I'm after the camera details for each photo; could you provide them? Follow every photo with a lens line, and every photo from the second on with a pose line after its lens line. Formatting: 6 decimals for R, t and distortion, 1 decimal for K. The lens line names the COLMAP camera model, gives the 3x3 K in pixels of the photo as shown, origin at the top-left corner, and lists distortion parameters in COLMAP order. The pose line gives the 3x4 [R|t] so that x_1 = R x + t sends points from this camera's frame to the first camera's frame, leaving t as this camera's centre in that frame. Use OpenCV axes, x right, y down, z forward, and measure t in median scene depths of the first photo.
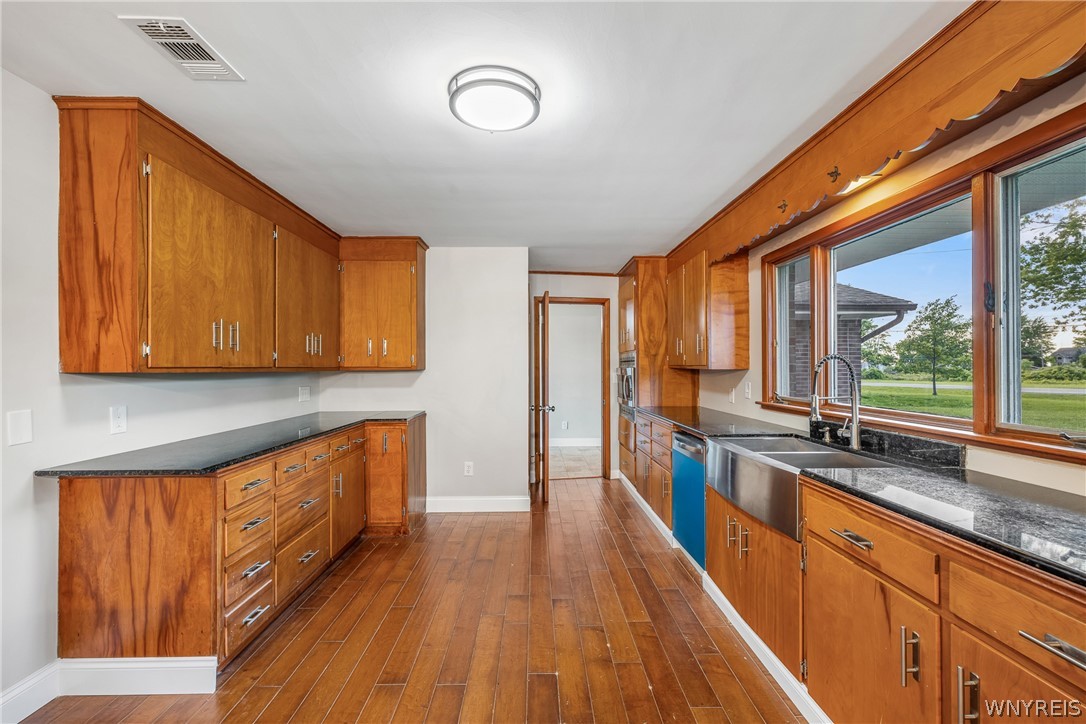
lens RADIAL K [[455.5, 0, 541.5], [0, 455.5, 364.9], [0, 0, 1]] dist [-0.001300, 0.000378]
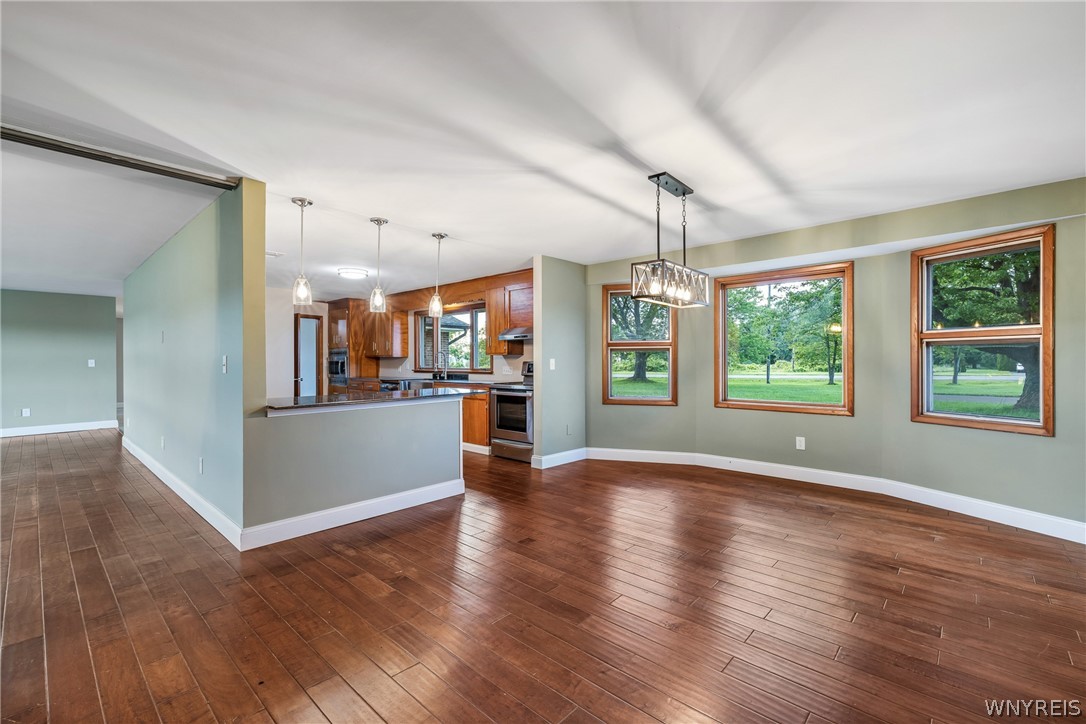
lens RADIAL K [[455.5, 0, 545.3], [0, 455.5, 361.9], [0, 0, 1]] dist [-0.001300, 0.000378]
pose [[0.682870, -0.001907, 0.730537, -0.759208], [-0.000905, 0.999994, 0.003456, 0.025787], [-0.730539, -0.003021, 0.682864, -1.100774]]
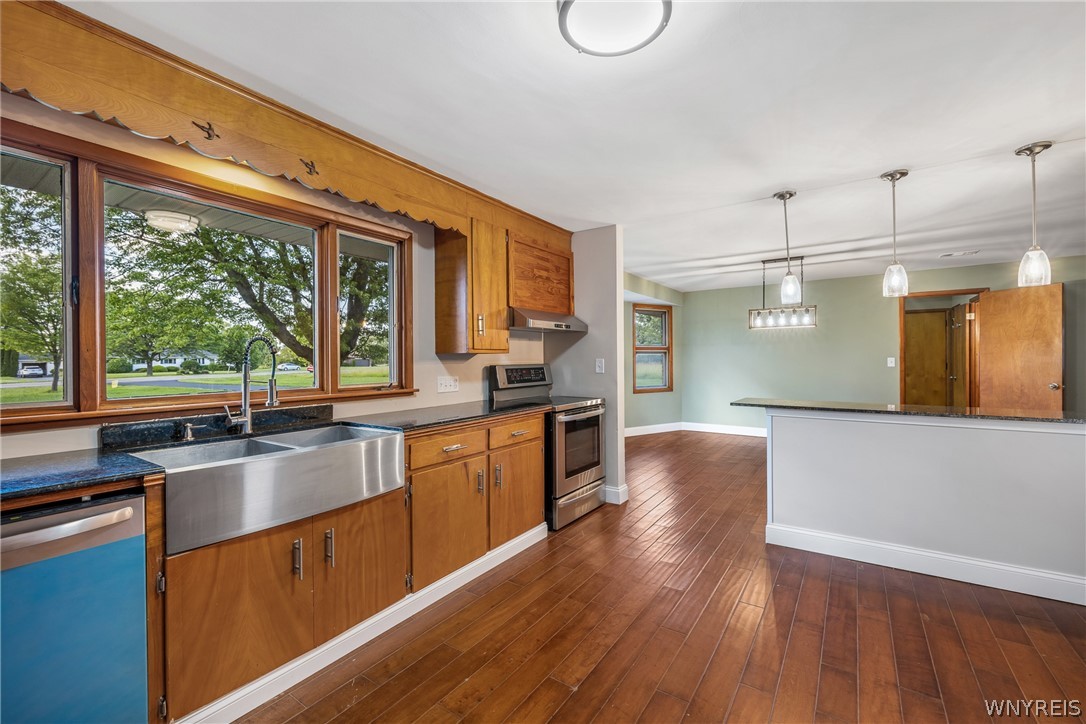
lens RADIAL K [[455.5, 0, 545.6], [0, 455.5, 359.8], [0, 0, 1]] dist [-0.001300, 0.000378]
pose [[-0.819025, 0.007125, 0.573714, -0.228543], [0.007233, 0.999972, -0.002093, 0.020655], [-0.573712, 0.002435, -0.819053, 0.856275]]
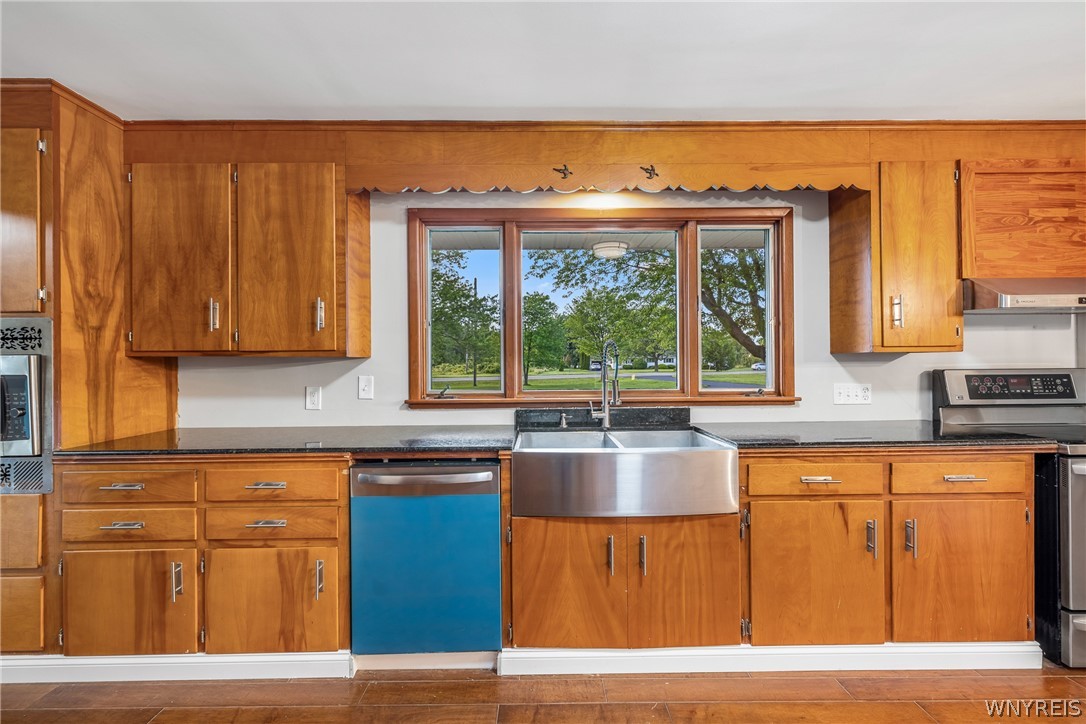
lens RADIAL K [[455.5, 0, 541.7], [0, 455.5, 359.8], [0, 0, 1]] dist [-0.001300, 0.000378]
pose [[0.012115, 0.006204, 0.999907, -0.238856], [0.003650, 0.999974, -0.006249, 0.017410], [-0.999920, 0.003725, 0.012092, 0.684399]]
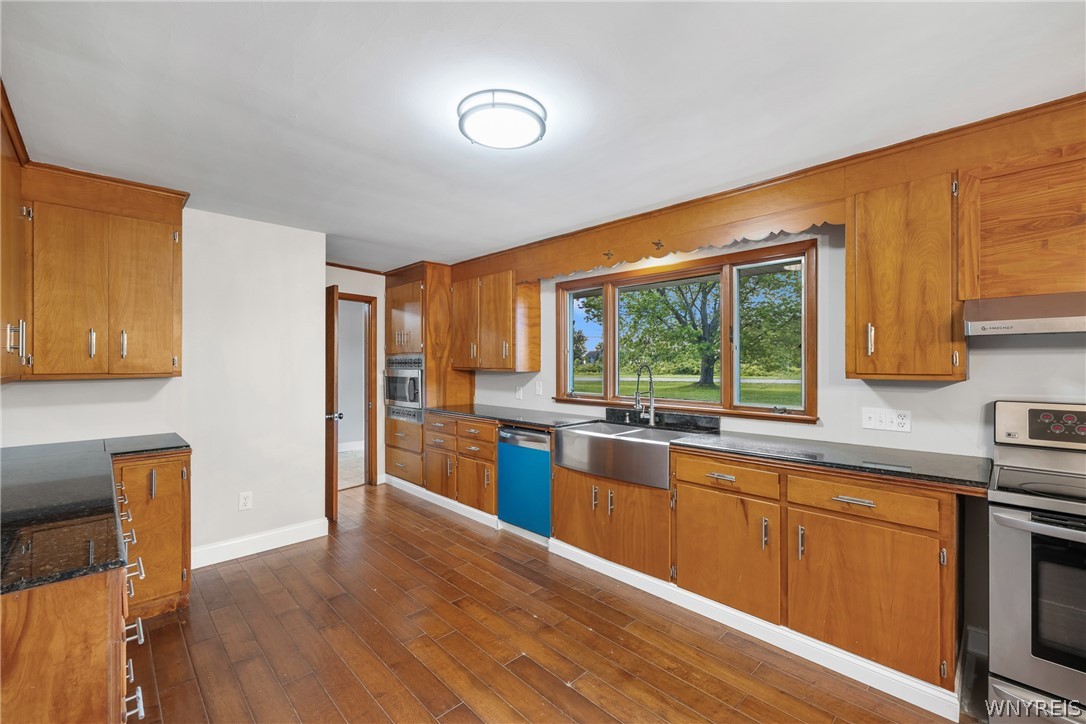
lens RADIAL K [[455.5, 0, 540.6], [0, 455.5, 360.2], [0, 0, 1]] dist [-0.001300, 0.000378]
pose [[0.731551, 0.005038, 0.681768, -0.367982], [-0.003985, 0.999987, -0.003114, -0.016034], [-0.681775, -0.000439, 0.731562, 0.088094]]
